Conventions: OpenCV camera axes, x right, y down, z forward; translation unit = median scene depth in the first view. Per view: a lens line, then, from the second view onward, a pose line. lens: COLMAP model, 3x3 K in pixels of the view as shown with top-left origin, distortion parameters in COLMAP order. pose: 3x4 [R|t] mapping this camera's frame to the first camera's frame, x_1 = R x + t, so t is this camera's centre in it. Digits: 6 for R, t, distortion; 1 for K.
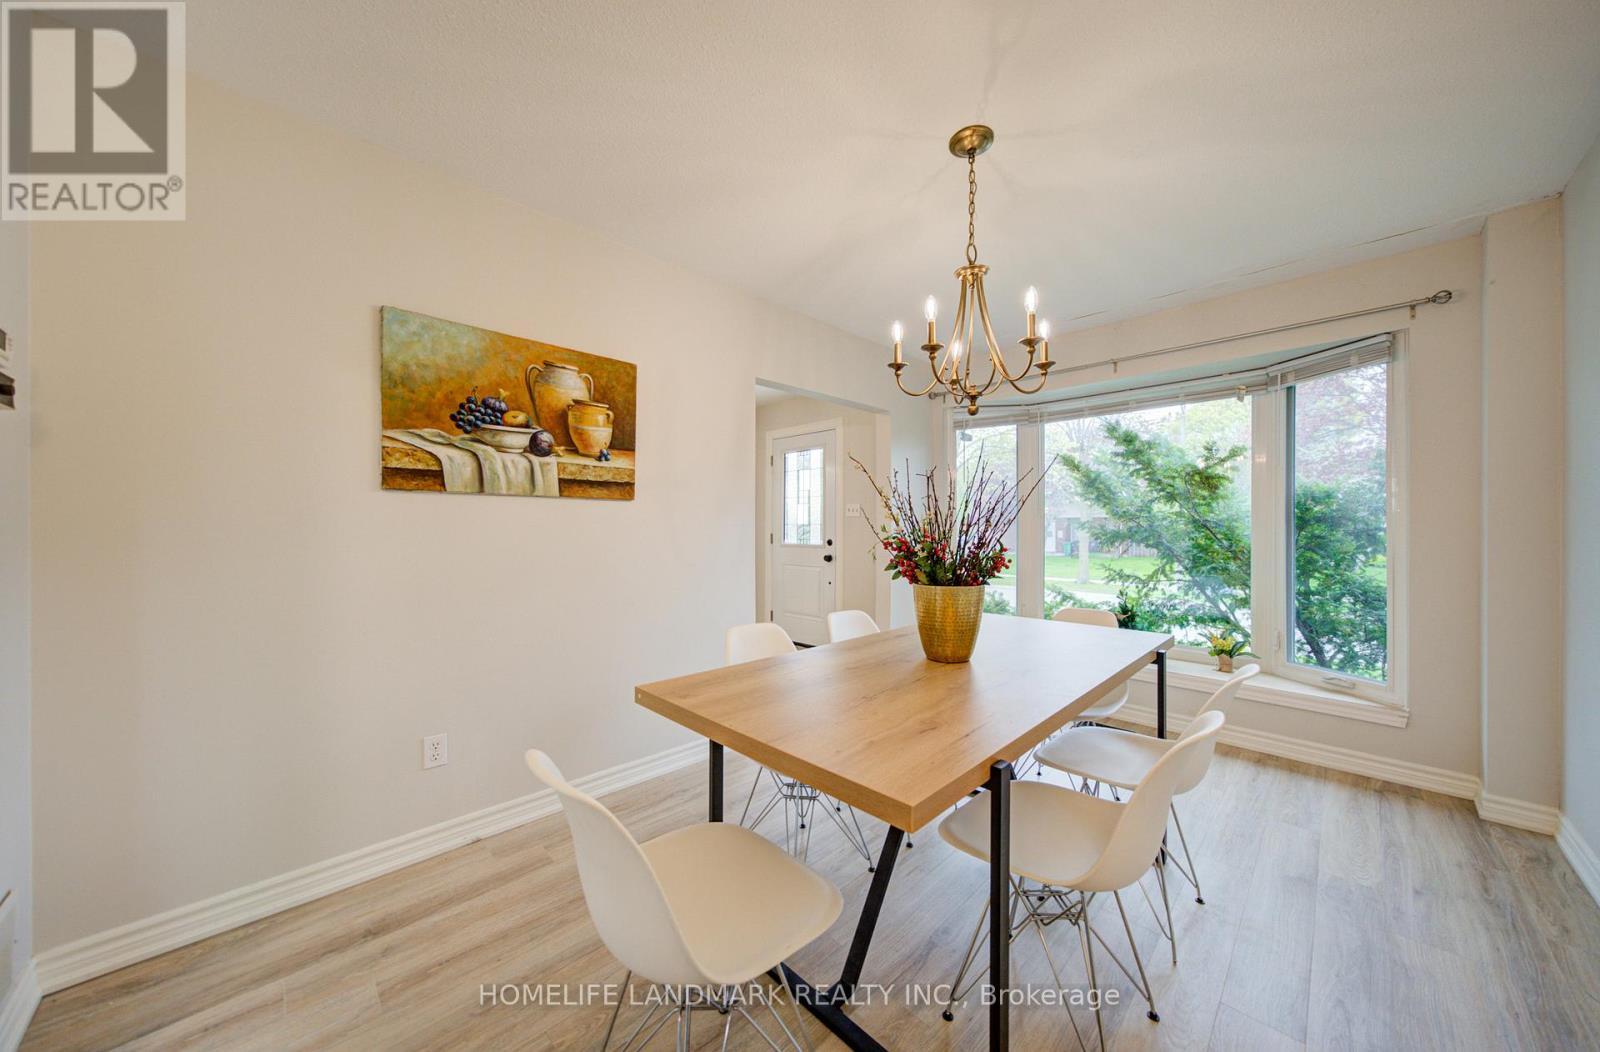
lens RADIAL K [[552.0, 0, 813.3], [0, 552.0, 528.1], [0, 0, 1]] dist [0.005344, 0.000047]
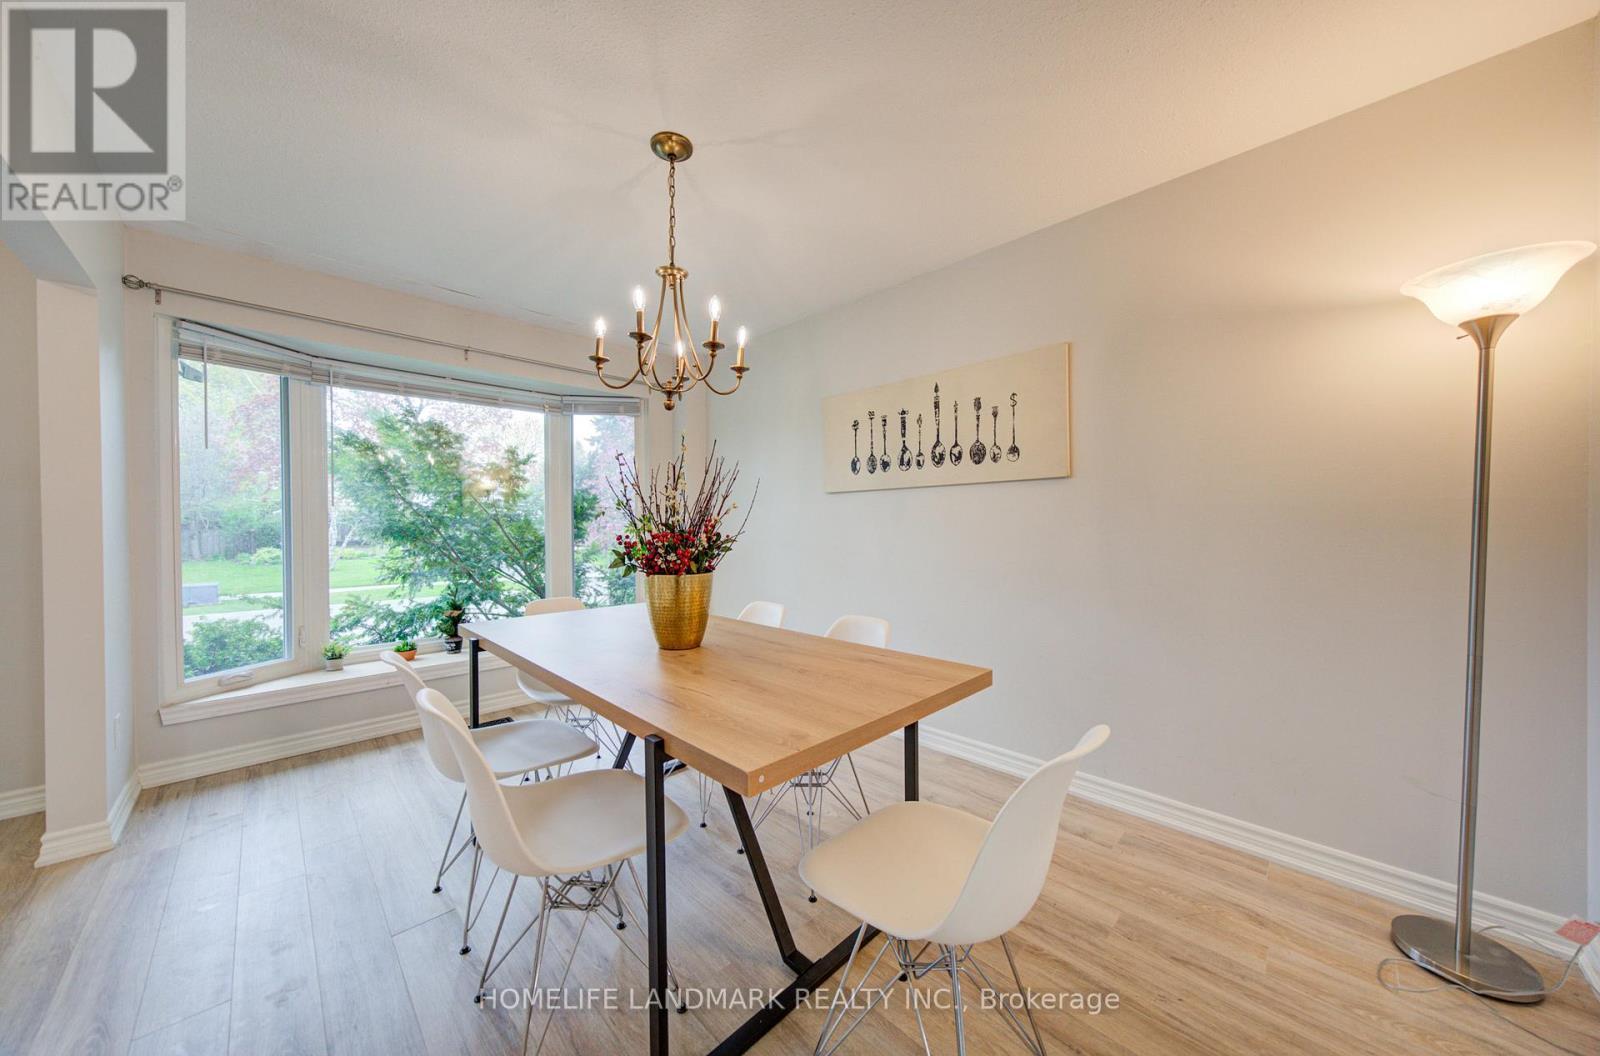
lens RADIAL K [[549.7, 0, 791.5], [0, 549.7, 530.4], [0, 0, 1]] dist [0.001166, 0.000633]
pose [[0.013827, -0.023501, 0.999628, -0.608468], [0.010641, 0.999671, 0.023355, 0.000745], [-0.999848, 0.010314, 0.014073, 0.614315]]
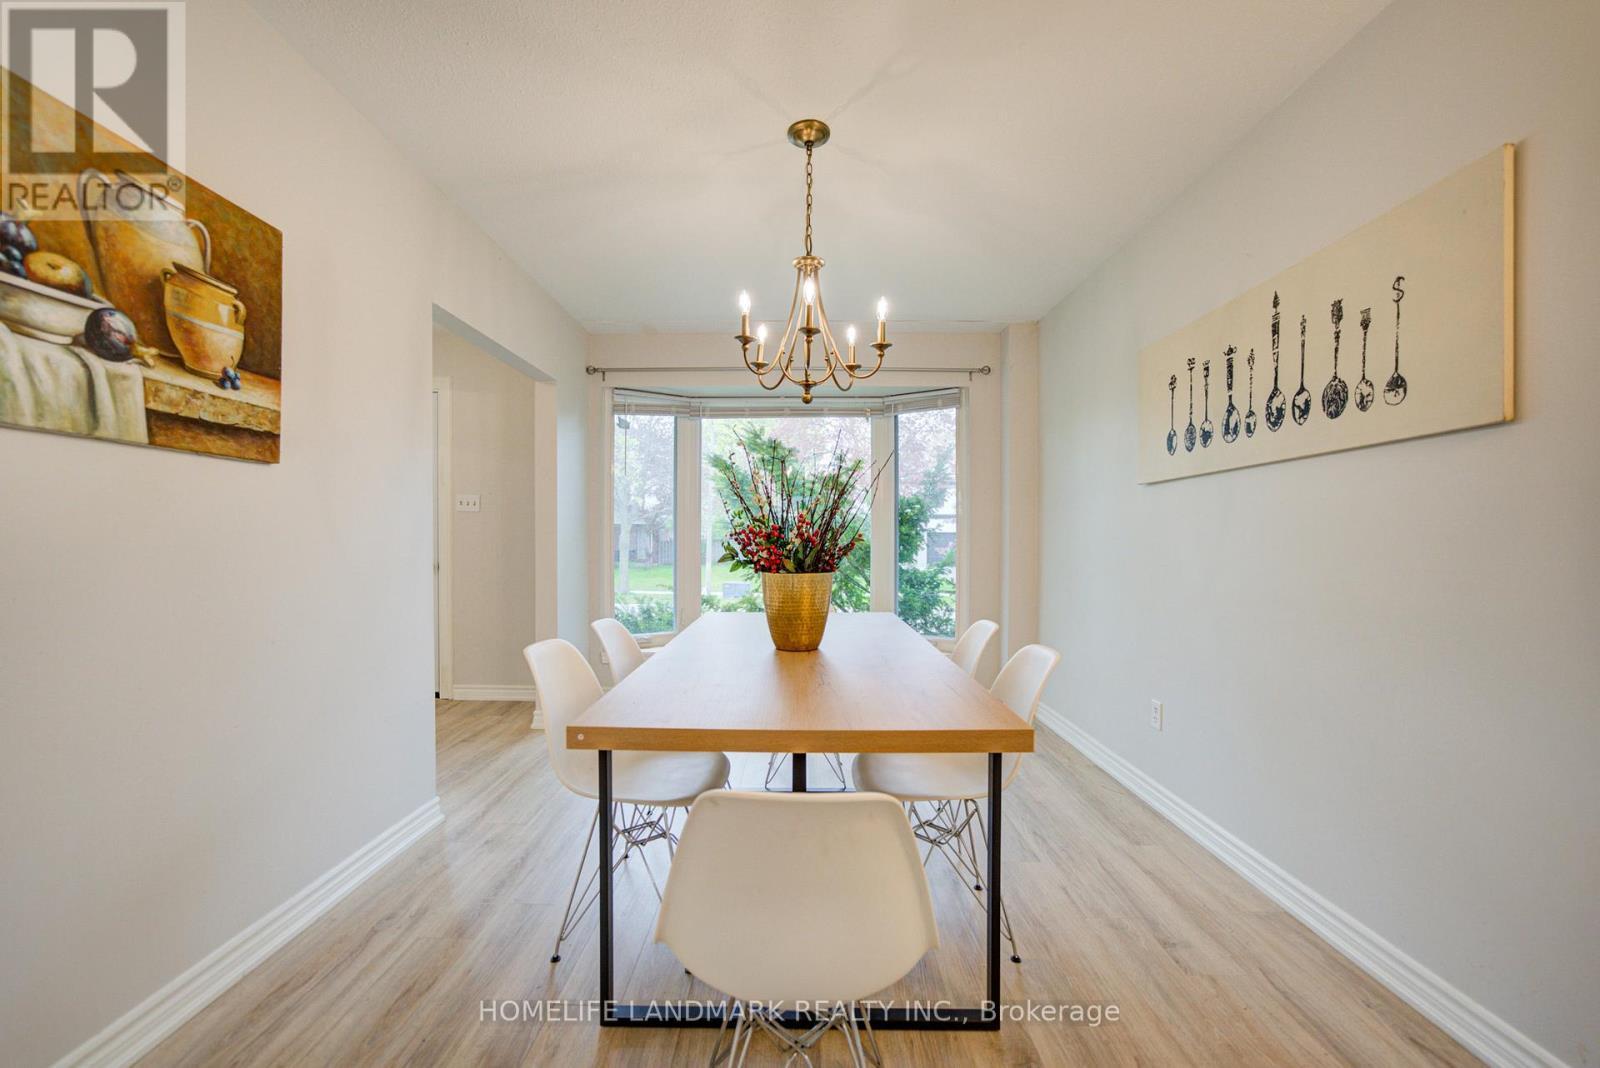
lens RADIAL K [[627.0, 0, 794.6], [0, 627.0, 529.5], [0, 0, 1]] dist [0.003448, 0.001511]
pose [[0.717866, 0.004473, 0.696167, -0.423414], [0.003148, 0.999948, -0.009671, 0.028346], [-0.696175, 0.009134, 0.717814, 0.159856]]
